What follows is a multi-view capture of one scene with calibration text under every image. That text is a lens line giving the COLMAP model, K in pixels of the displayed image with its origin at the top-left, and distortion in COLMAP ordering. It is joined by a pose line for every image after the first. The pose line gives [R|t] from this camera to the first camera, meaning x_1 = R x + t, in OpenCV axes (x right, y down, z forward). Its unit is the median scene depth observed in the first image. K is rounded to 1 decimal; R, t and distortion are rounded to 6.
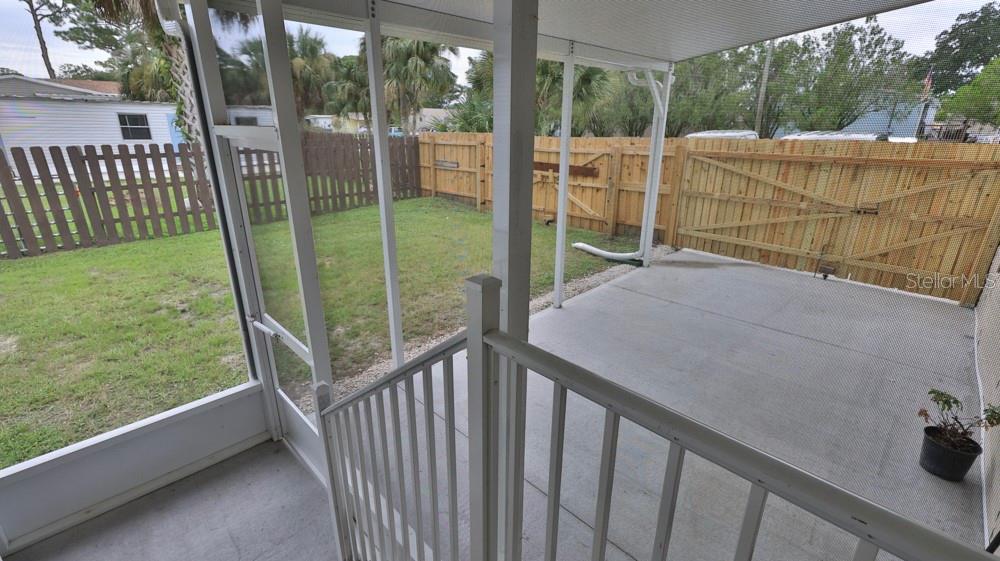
lens RADIAL K [[441.6, 0, 496.0], [0, 441.6, 274.4], [0, 0, 1]] dist [0.000967, -0.000199]
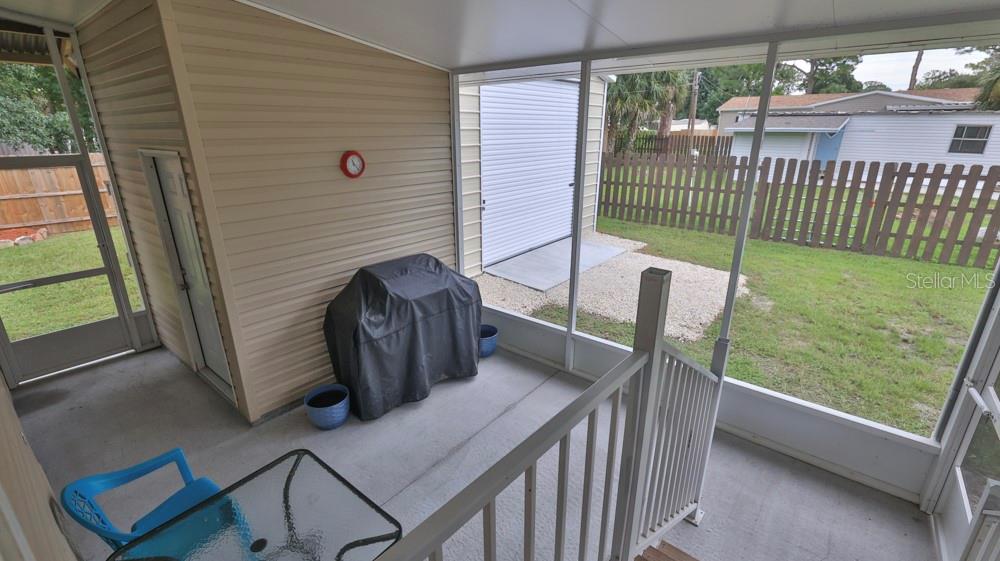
lens RADIAL K [[441.6, 0, 499.0], [0, 441.6, 277.4], [0, 0, 1]] dist [0.000967, -0.000199]
pose [[0.116414, 0.314441, -0.942112, 0.062195], [-0.320541, 0.909698, 0.264014, -0.013828], [0.940054, 0.271250, 0.206692, -0.081858]]
